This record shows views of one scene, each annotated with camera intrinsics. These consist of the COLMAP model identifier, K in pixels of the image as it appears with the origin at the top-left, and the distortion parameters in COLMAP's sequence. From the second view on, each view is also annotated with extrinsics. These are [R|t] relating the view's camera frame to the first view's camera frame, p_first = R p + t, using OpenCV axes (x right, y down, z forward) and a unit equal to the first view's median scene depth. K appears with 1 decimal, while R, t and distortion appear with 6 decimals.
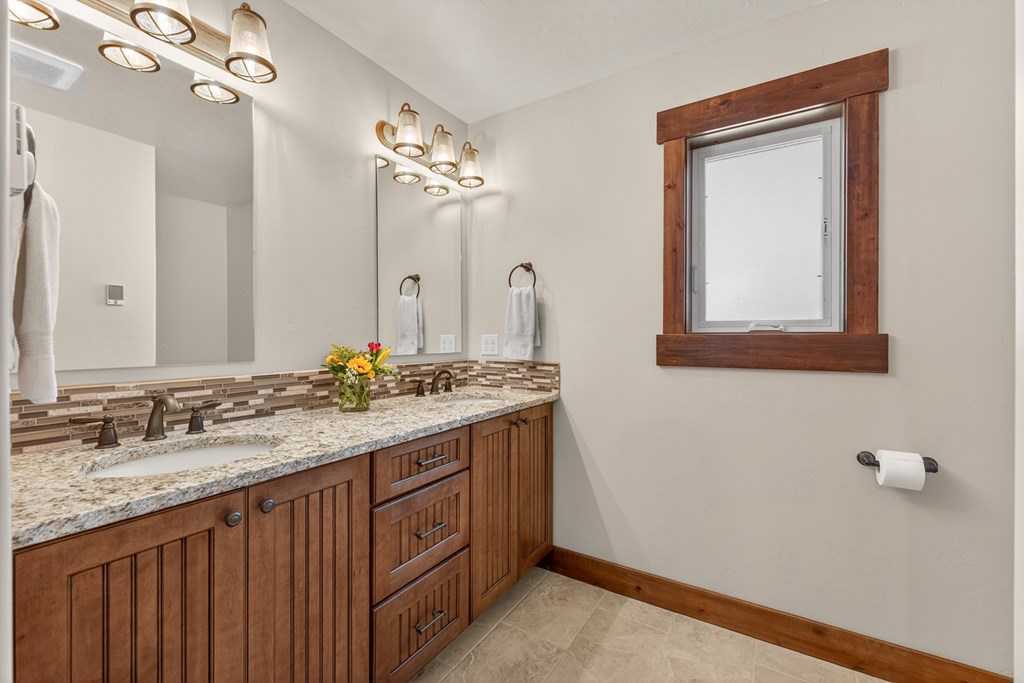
lens RADIAL K [[434.4, 0, 509.7], [0, 434.4, 337.8], [0, 0, 1]] dist [-0.000436, 0.001282]
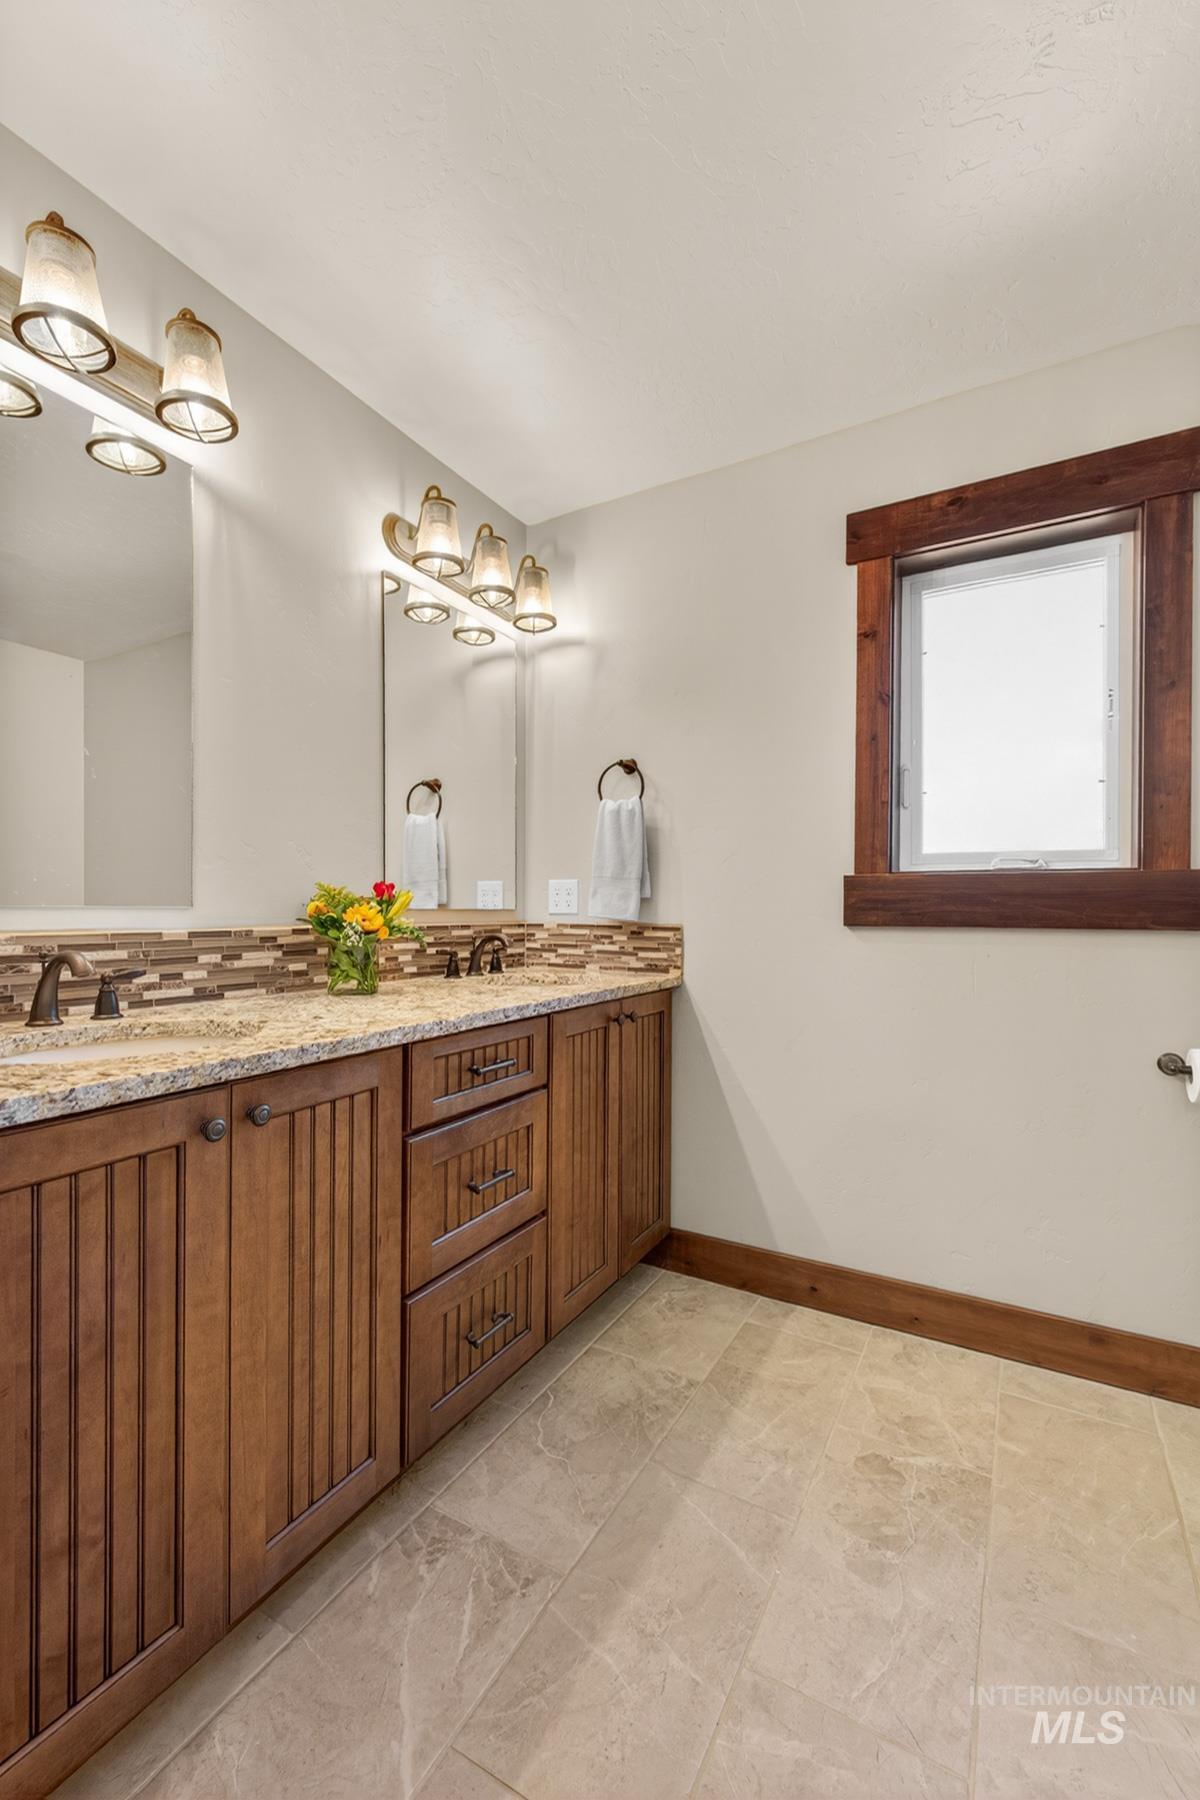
lens RADIAL K [[763.6, 0, 602.0], [0, 763.6, 910.3], [0, 0, 1]] dist [-0.000436, 0.001282]
pose [[0.998625, 0.004532, 0.052225, -0.073145], [-0.004540, 0.999990, 0.000034, 0.052110], [-0.052224, -0.000271, 0.998635, -0.075301]]
